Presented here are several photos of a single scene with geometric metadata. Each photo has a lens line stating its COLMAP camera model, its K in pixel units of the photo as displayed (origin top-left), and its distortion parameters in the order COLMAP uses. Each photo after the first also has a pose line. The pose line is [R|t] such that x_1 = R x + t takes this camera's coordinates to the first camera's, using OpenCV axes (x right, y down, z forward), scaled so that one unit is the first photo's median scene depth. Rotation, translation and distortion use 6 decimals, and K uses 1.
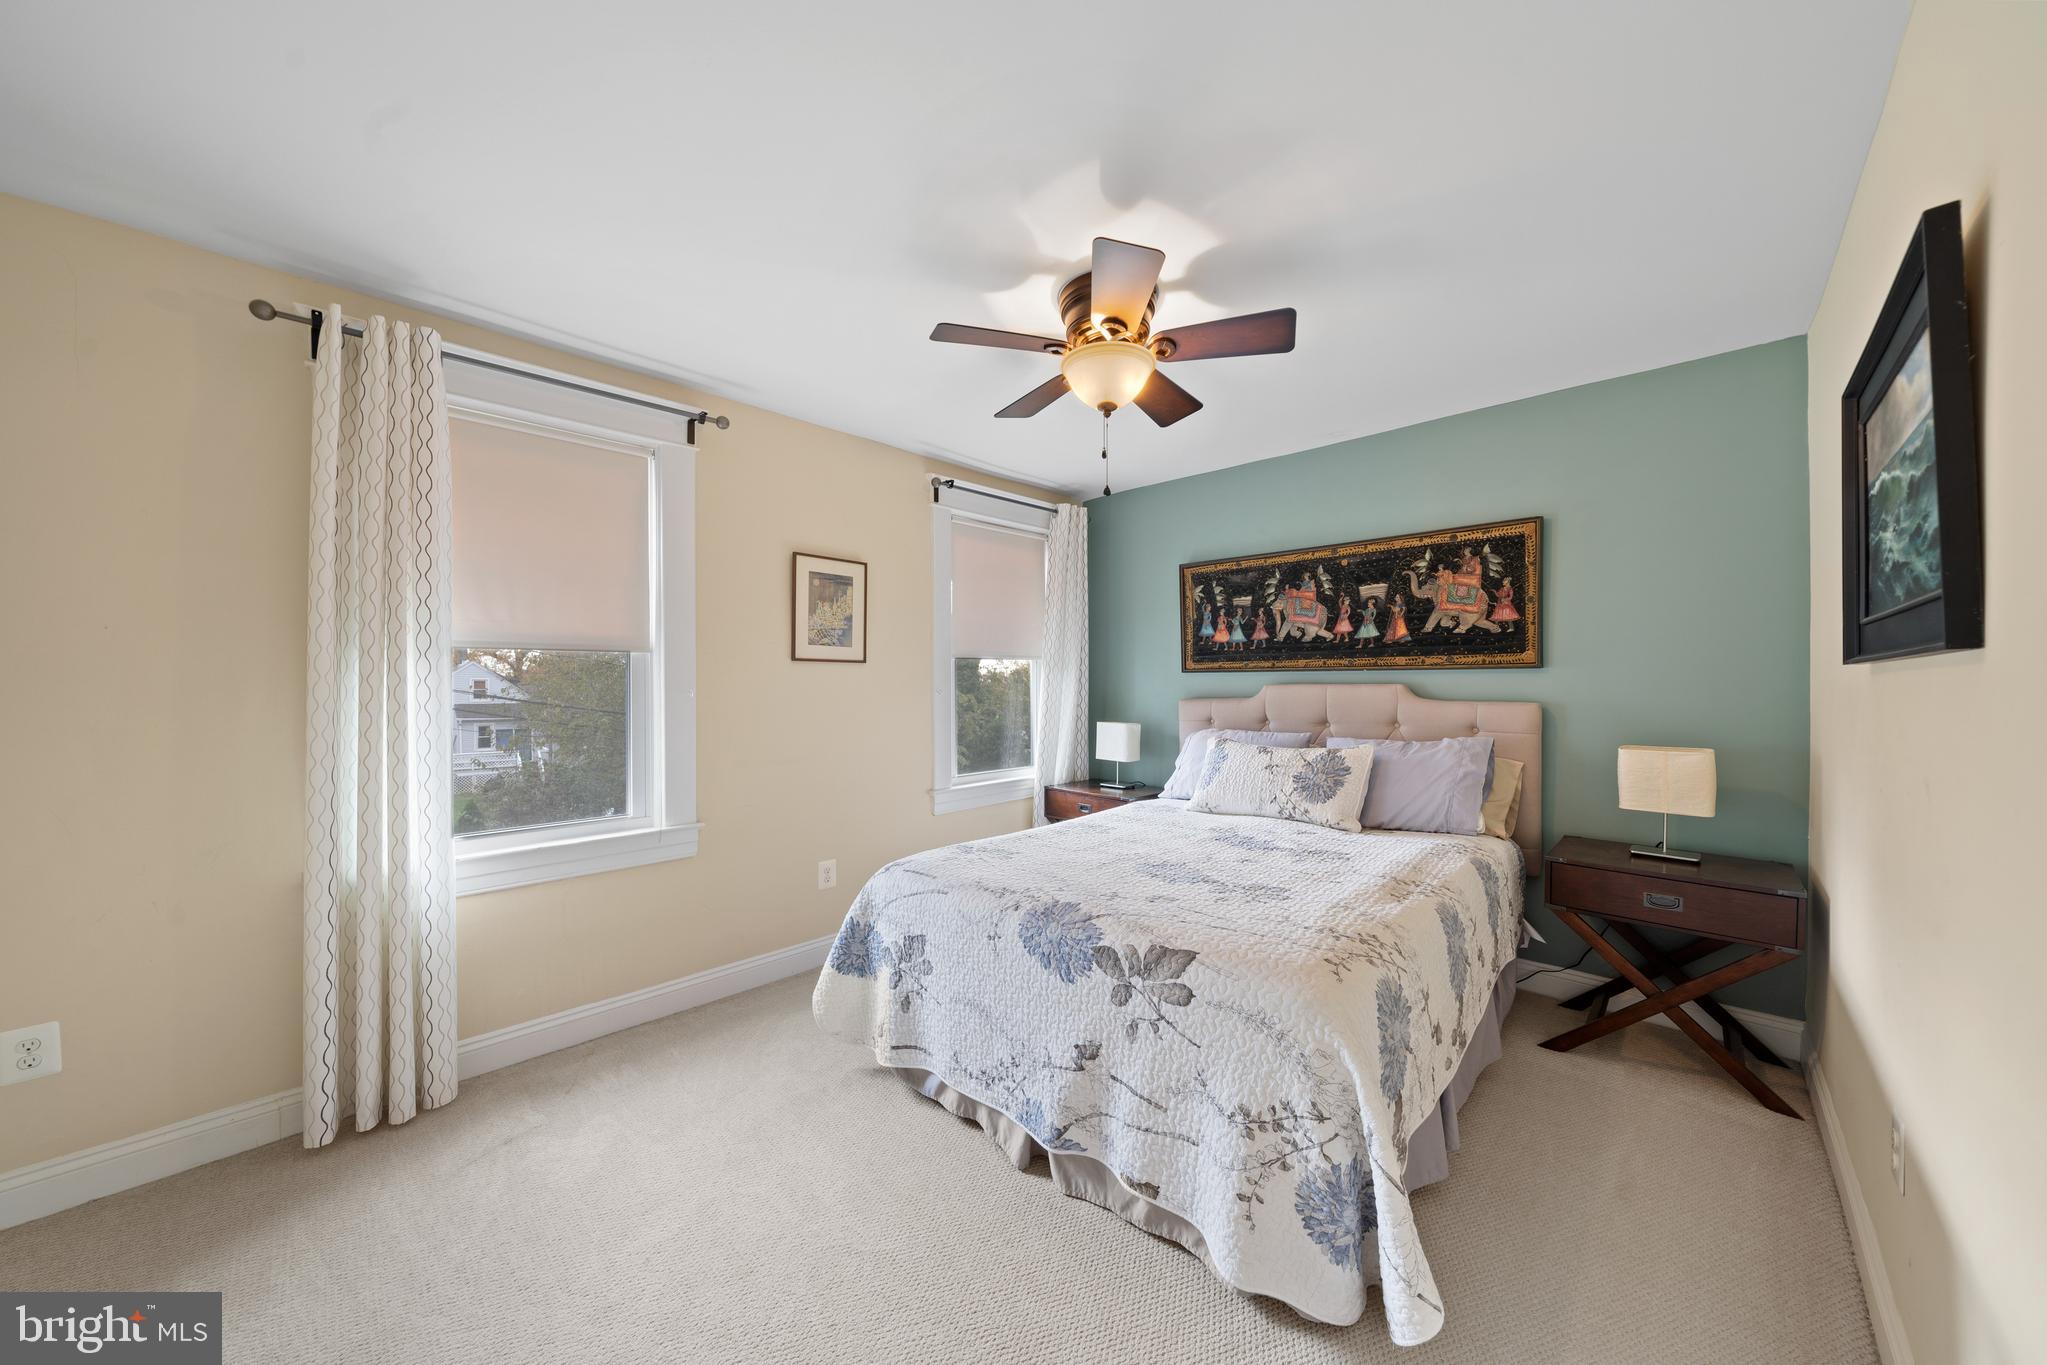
lens RADIAL K [[705.7, 0, 1017.6], [0, 705.7, 687.4], [0, 0, 1]] dist [-0.005088, 0.000342]
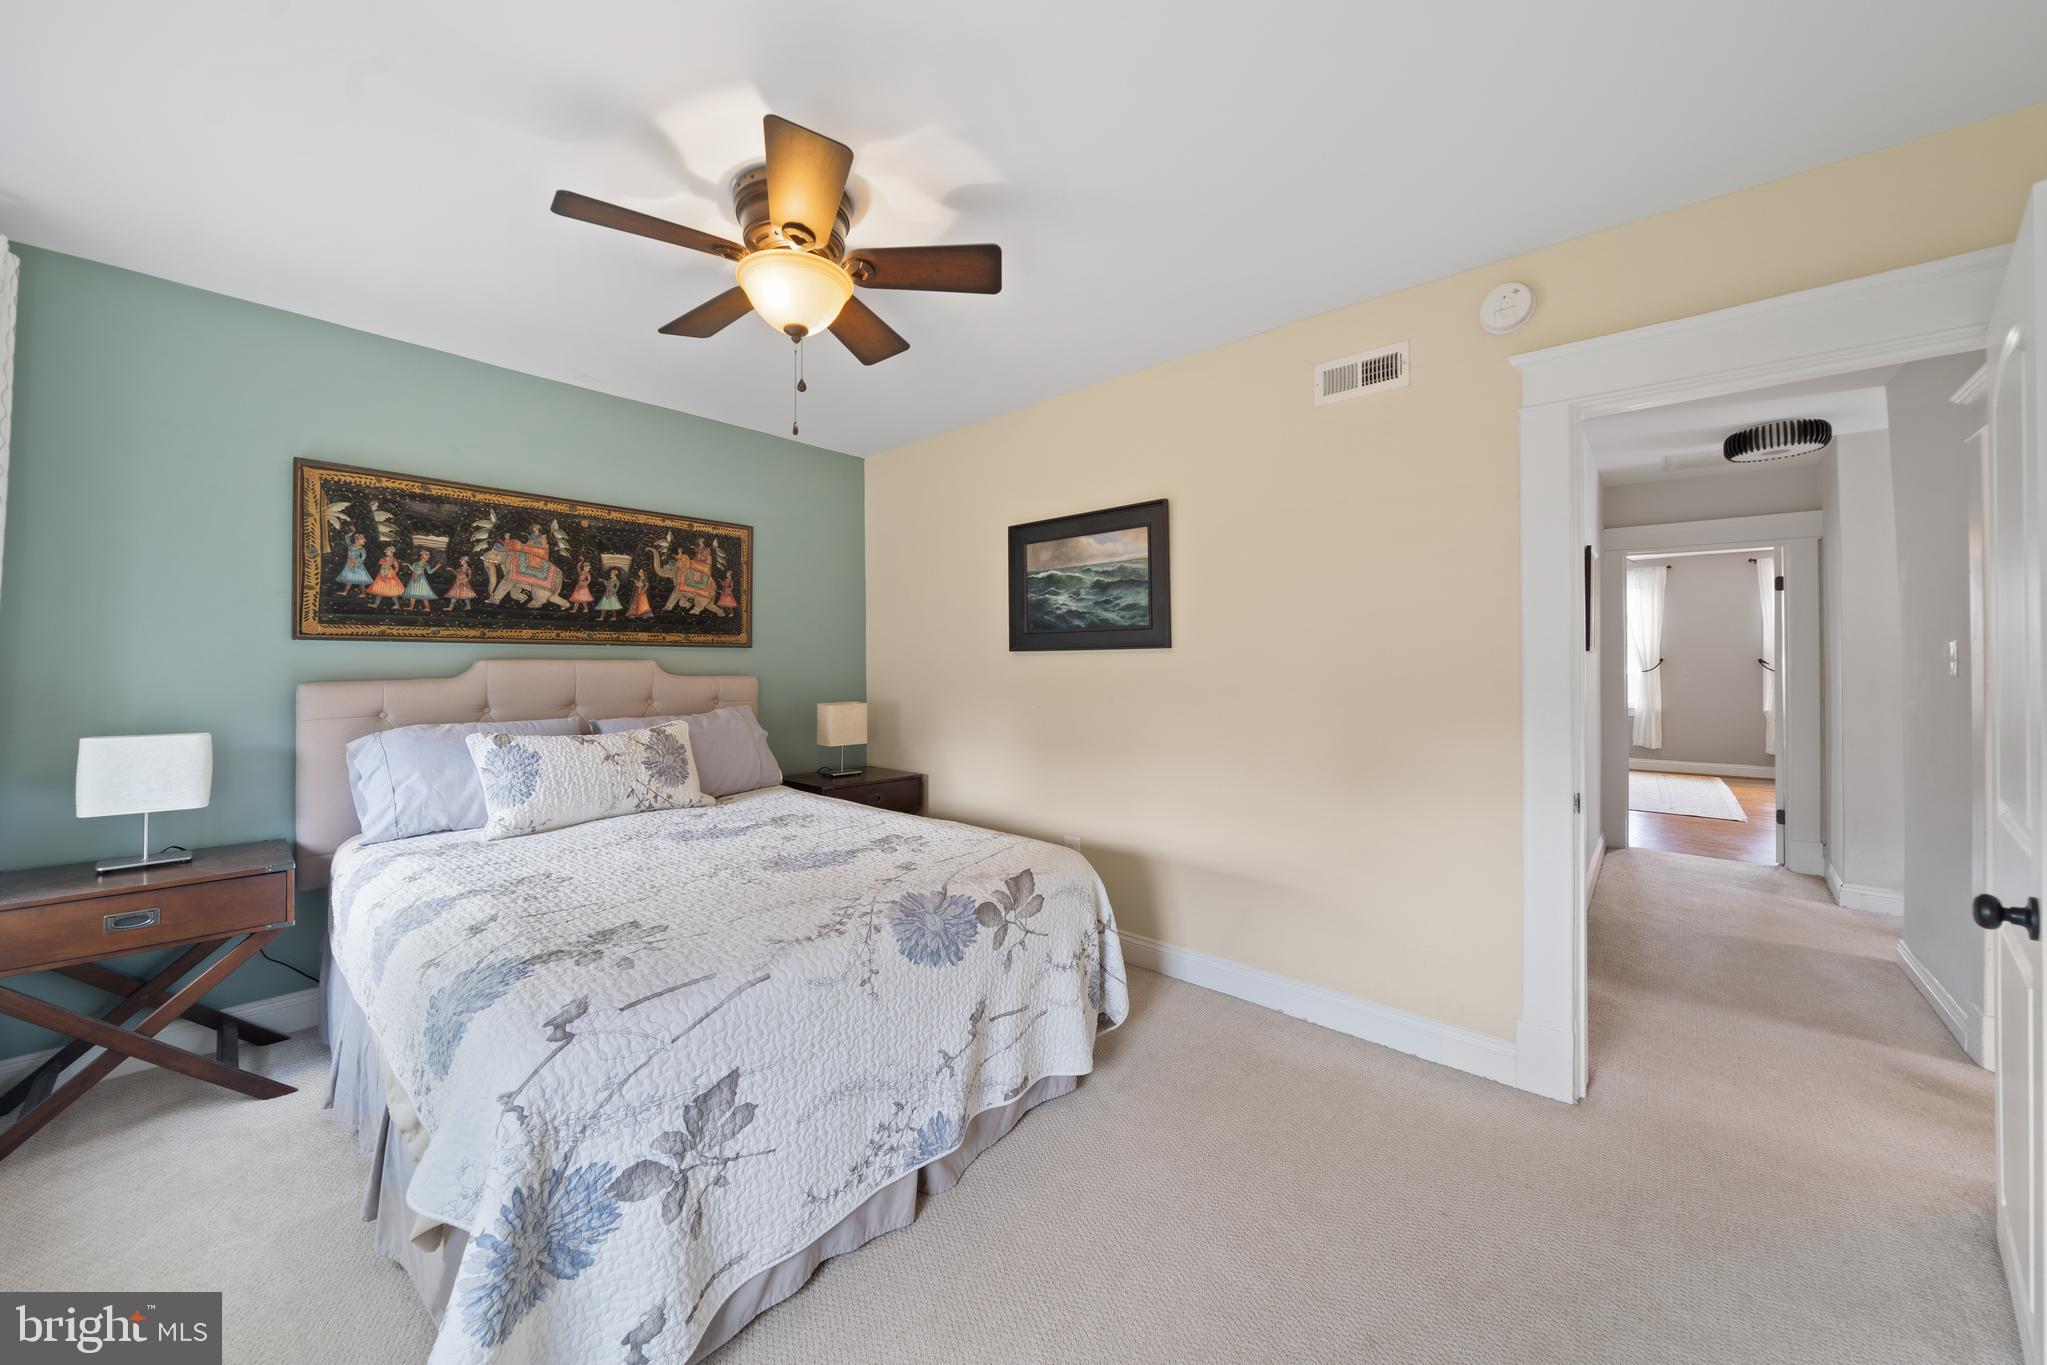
lens RADIAL K [[705.7, 0, 1050.9], [0, 705.7, 657.1], [0, 0, 1]] dist [-0.005088, 0.000342]
pose [[-0.059008, 0.010193, 0.998205, -0.490119], [0.004727, 0.999940, -0.009931, 0.003632], [-0.998246, 0.004133, -0.059053, 0.496854]]
